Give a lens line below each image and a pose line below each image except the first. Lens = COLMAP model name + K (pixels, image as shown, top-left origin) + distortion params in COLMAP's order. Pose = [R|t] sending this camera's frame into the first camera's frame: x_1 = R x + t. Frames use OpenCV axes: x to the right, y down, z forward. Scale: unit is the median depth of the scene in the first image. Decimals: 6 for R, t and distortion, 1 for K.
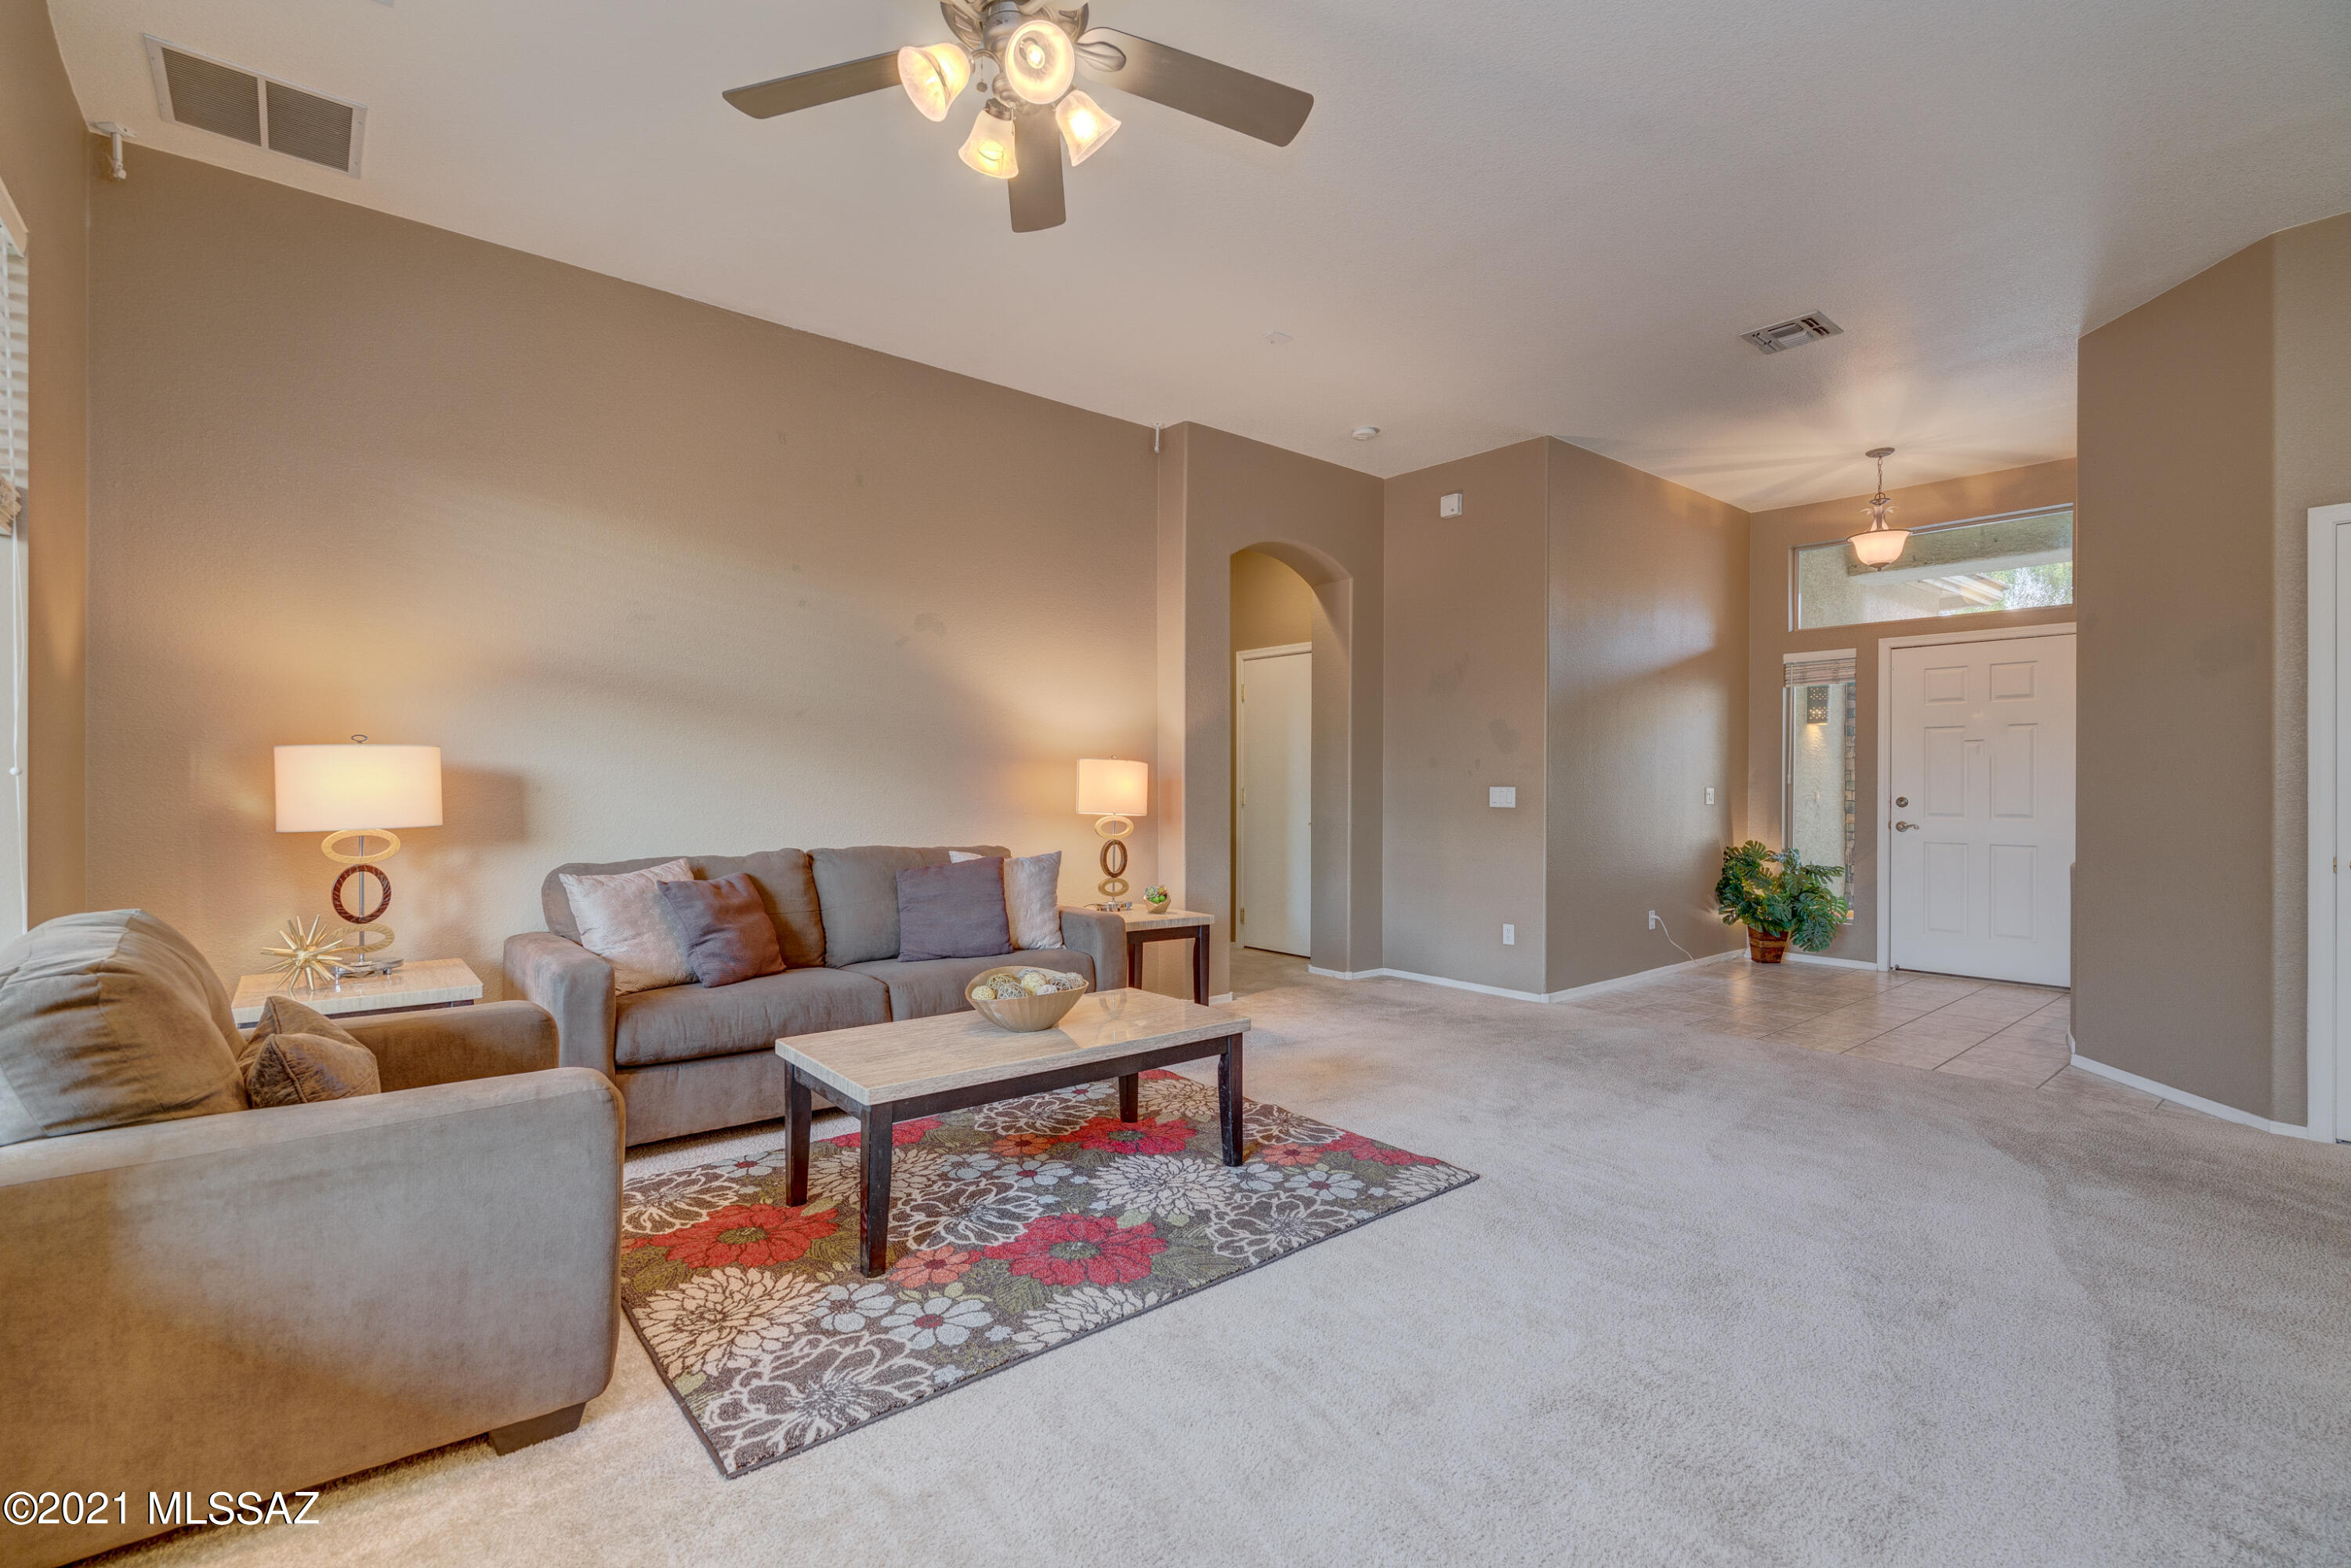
lens RADIAL K [[1061.1, 0, 1174.4], [0, 1061.1, 784.9], [0, 0, 1]] dist [-0.006369, 0.002614]
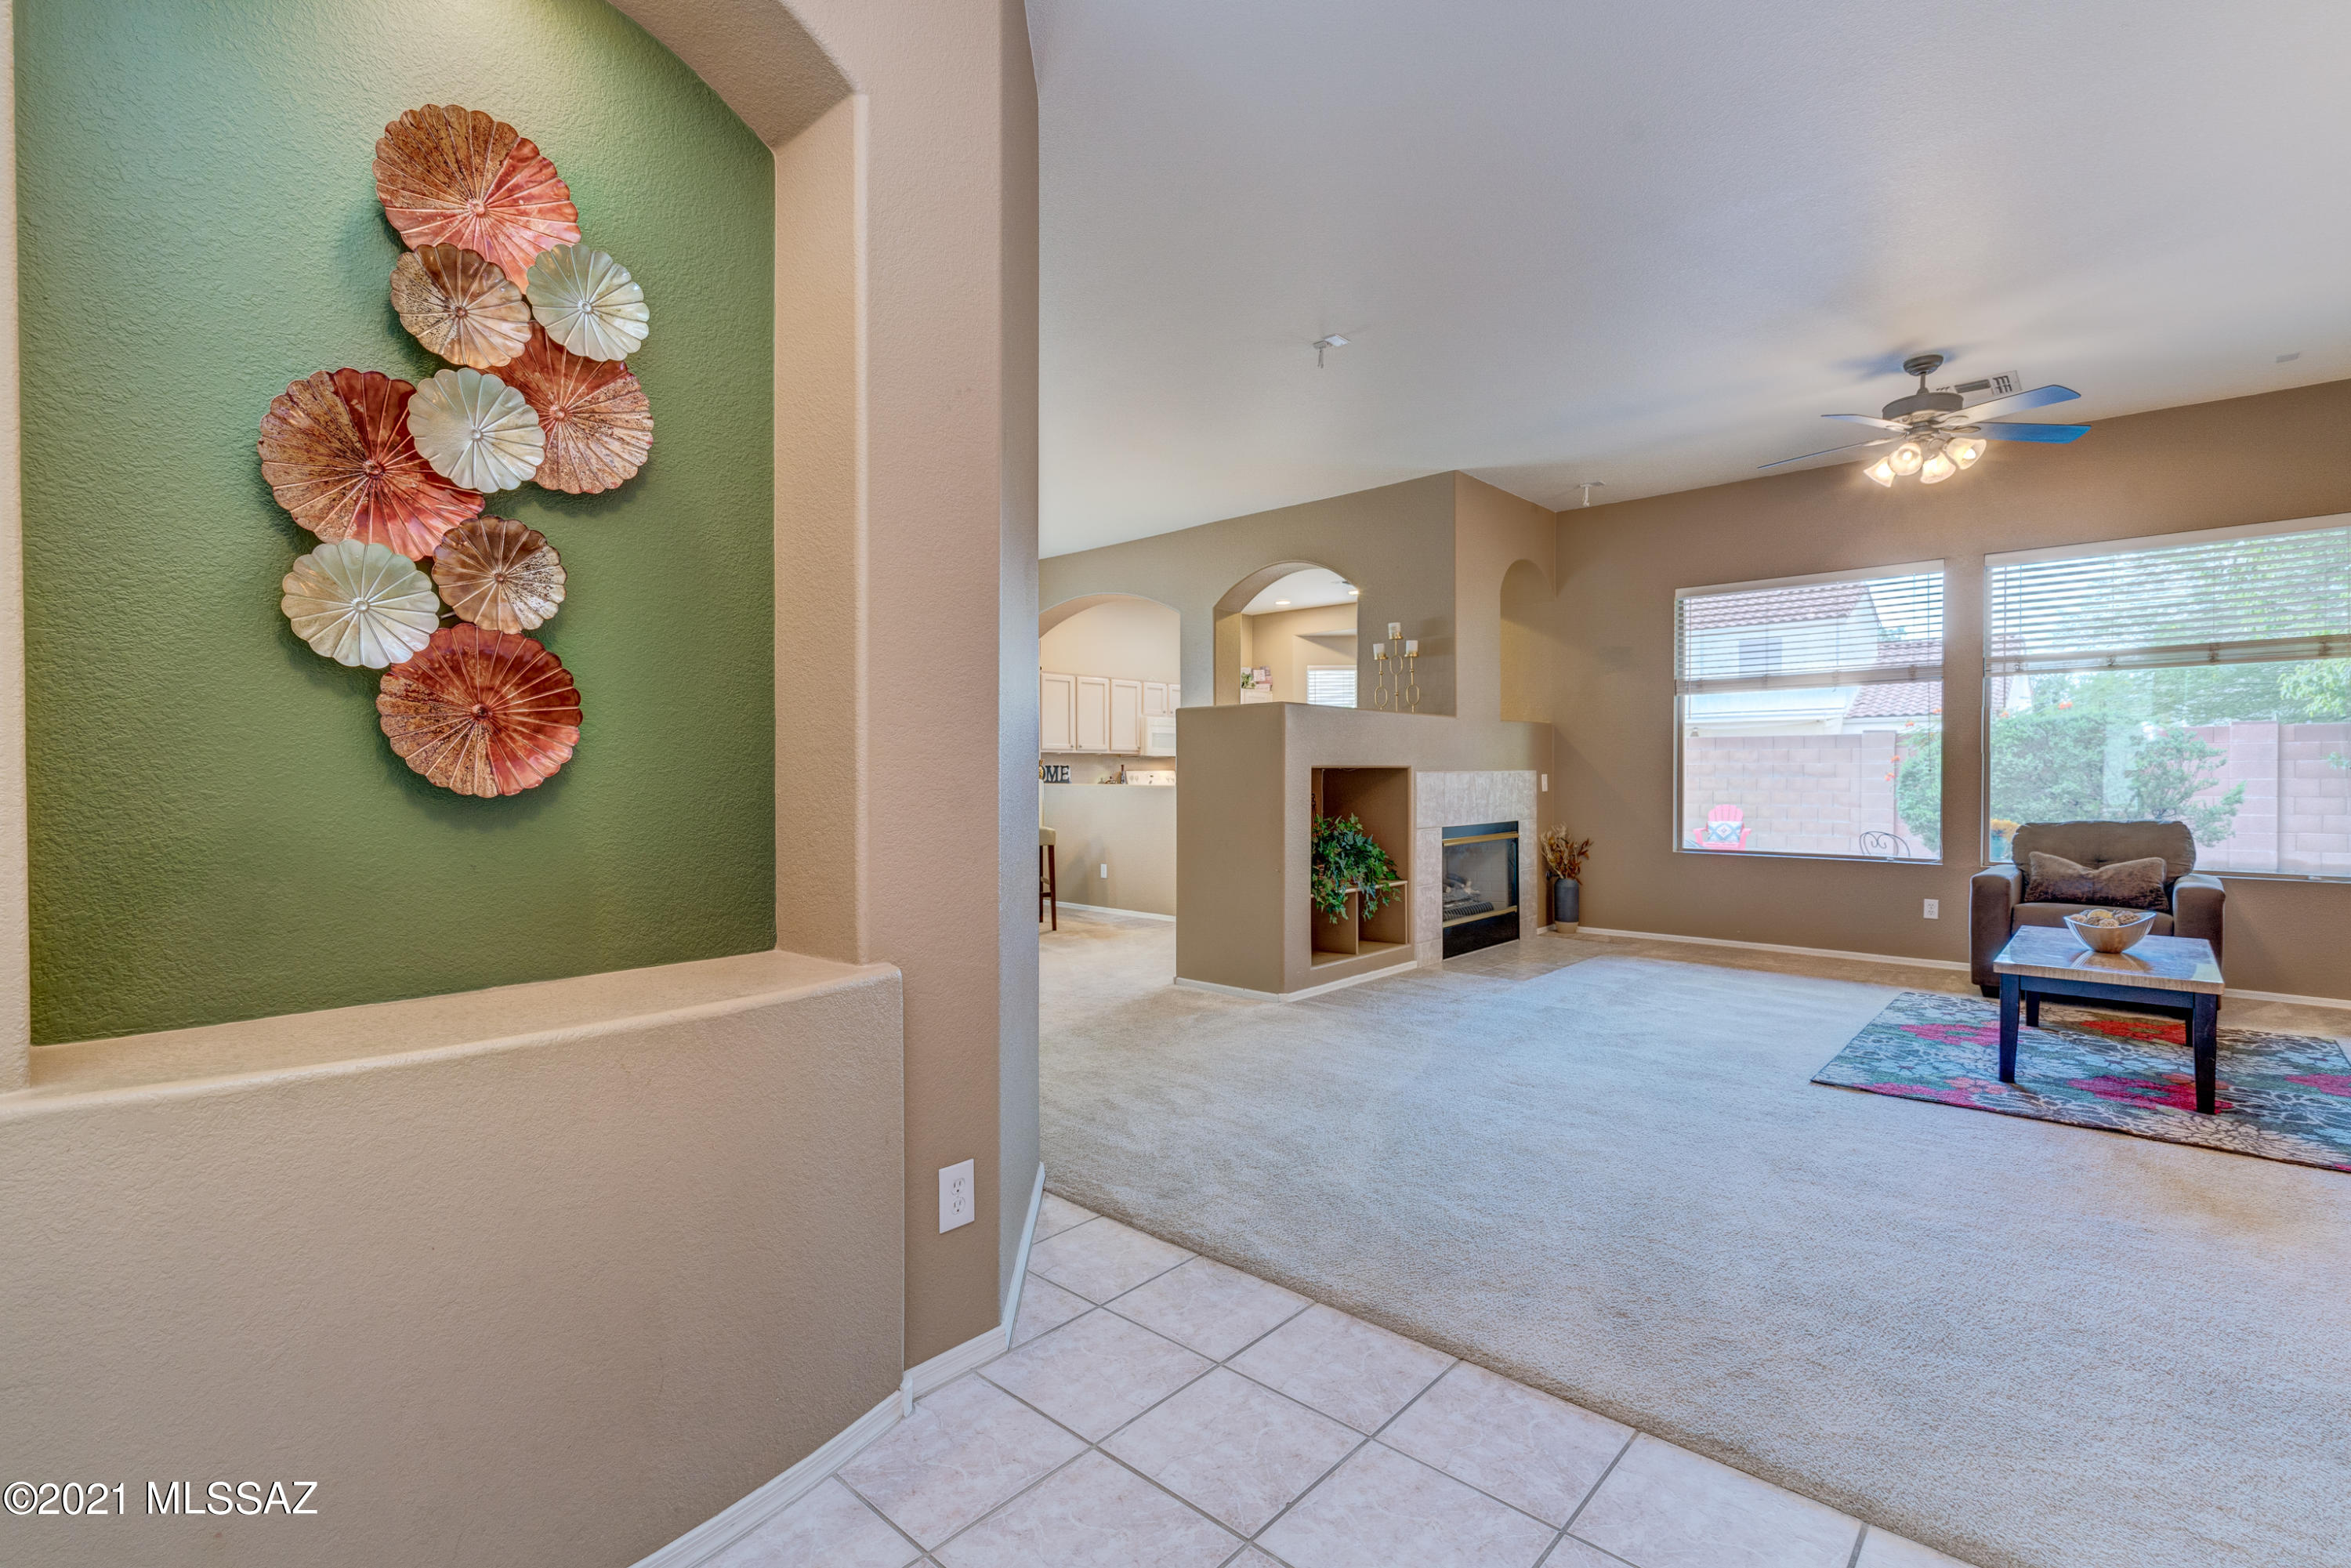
lens RADIAL K [[1061.1, 0, 1179.8], [0, 1061.1, 780.2], [0, 0, 1]] dist [-0.006369, 0.002614]
pose [[-0.989643, -0.002378, -0.143530, 1.238792], [-0.002807, 0.999992, 0.002788, 0.010876], [0.143522, 0.003162, -0.989642, 2.177759]]
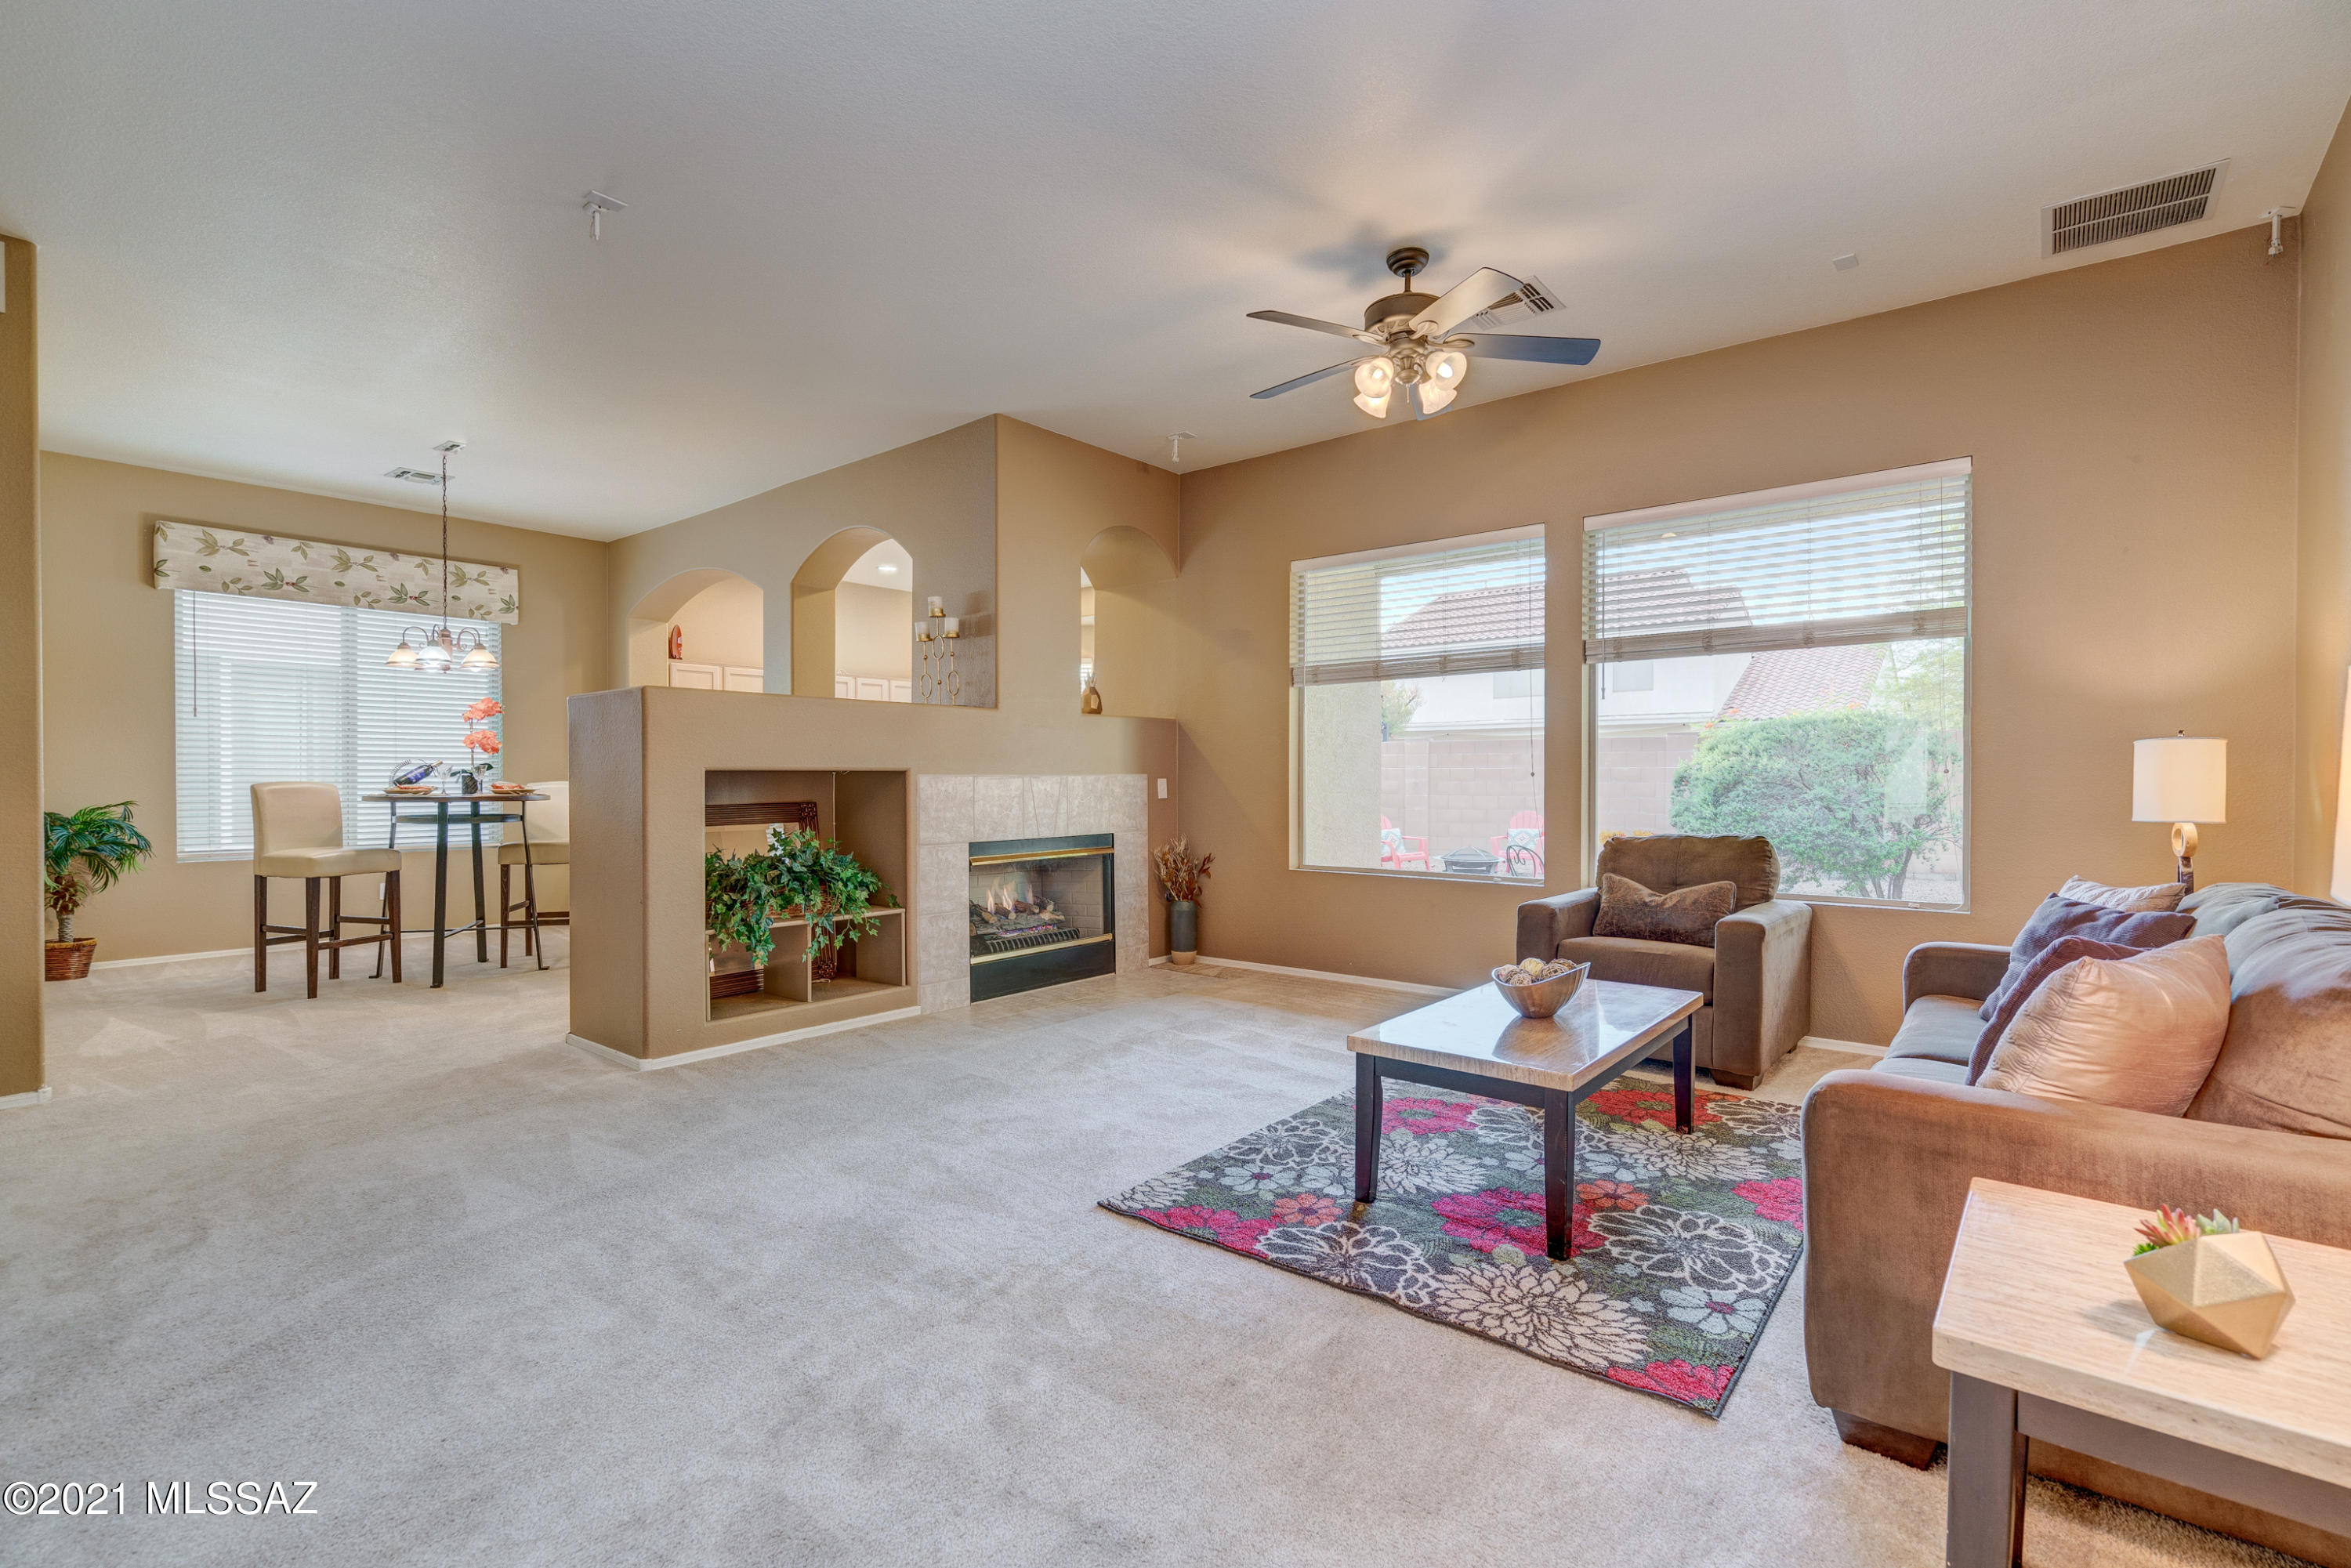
lens RADIAL K [[1061.1, 0, 1186.8], [0, 1061.1, 782.7], [0, 0, 1]] dist [-0.006369, 0.002614]
pose [[-0.980064, -0.003634, -0.198650, 0.402235], [-0.003990, 0.999991, 0.001395, 0.006685], [0.198643, 0.002159, -0.980069, 1.944302]]
